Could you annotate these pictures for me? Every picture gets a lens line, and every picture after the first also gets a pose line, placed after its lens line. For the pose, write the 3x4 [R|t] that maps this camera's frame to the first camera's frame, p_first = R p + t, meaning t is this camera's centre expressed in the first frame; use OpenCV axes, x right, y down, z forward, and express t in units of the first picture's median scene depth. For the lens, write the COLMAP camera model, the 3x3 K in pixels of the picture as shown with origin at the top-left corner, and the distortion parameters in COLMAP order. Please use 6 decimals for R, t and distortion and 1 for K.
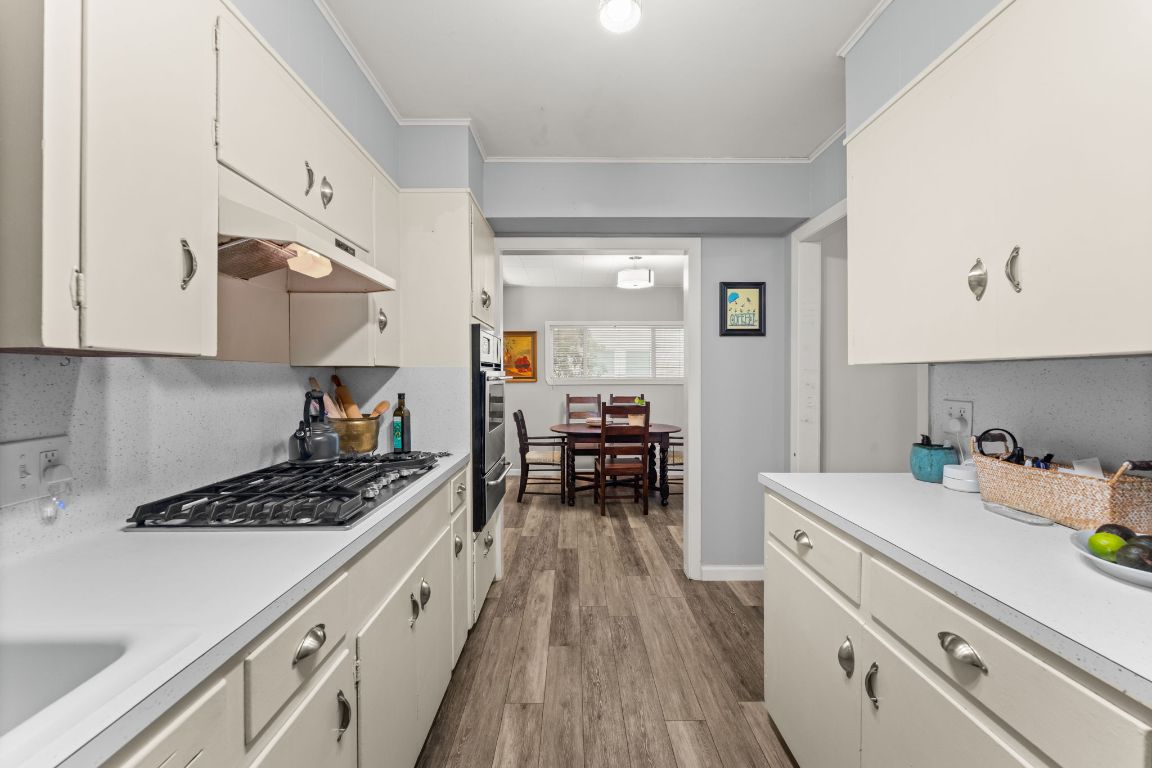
lens RADIAL K [[465.2, 0, 575.9], [0, 465.2, 380.2], [0, 0, 1]] dist [0.001260, -0.000047]
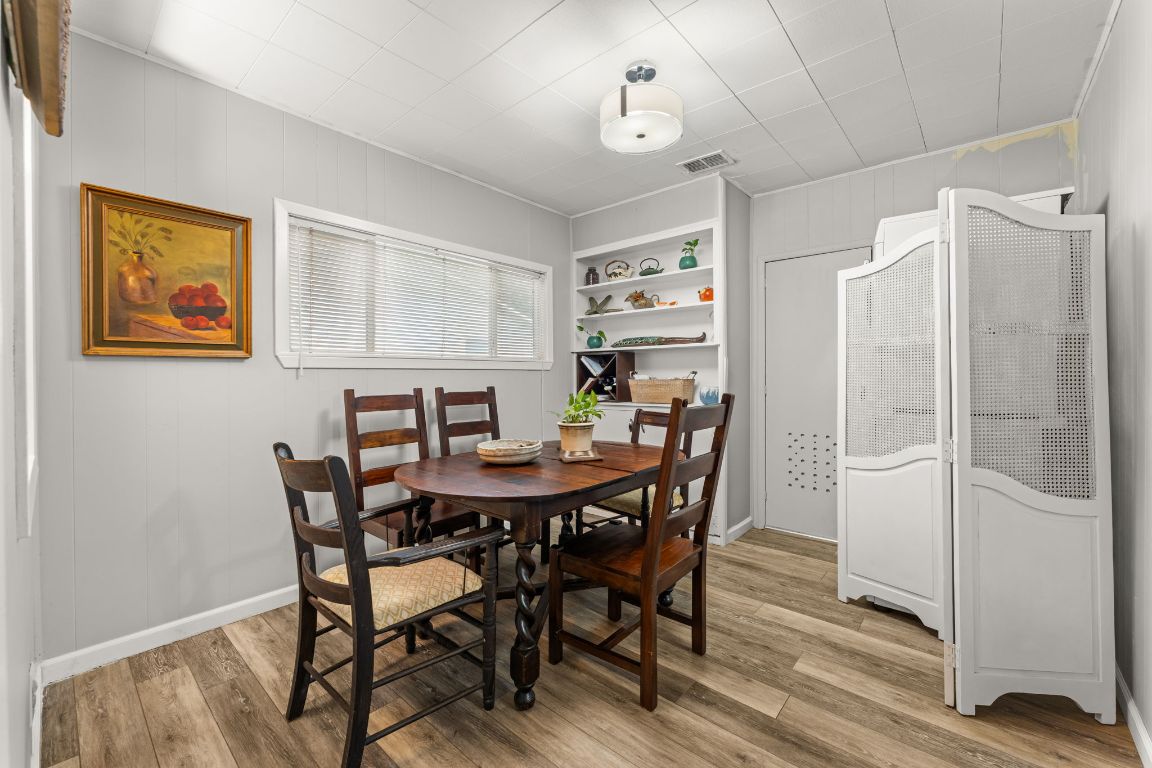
lens RADIAL K [[465.2, 0, 575.5], [0, 465.2, 374.9], [0, 0, 1]] dist [0.001260, -0.000047]
pose [[0.664363, -0.001558, 0.747409, -0.189911], [0.004770, 0.999986, -0.002155, 0.018460], [-0.747395, 0.004997, 0.664361, 0.575343]]
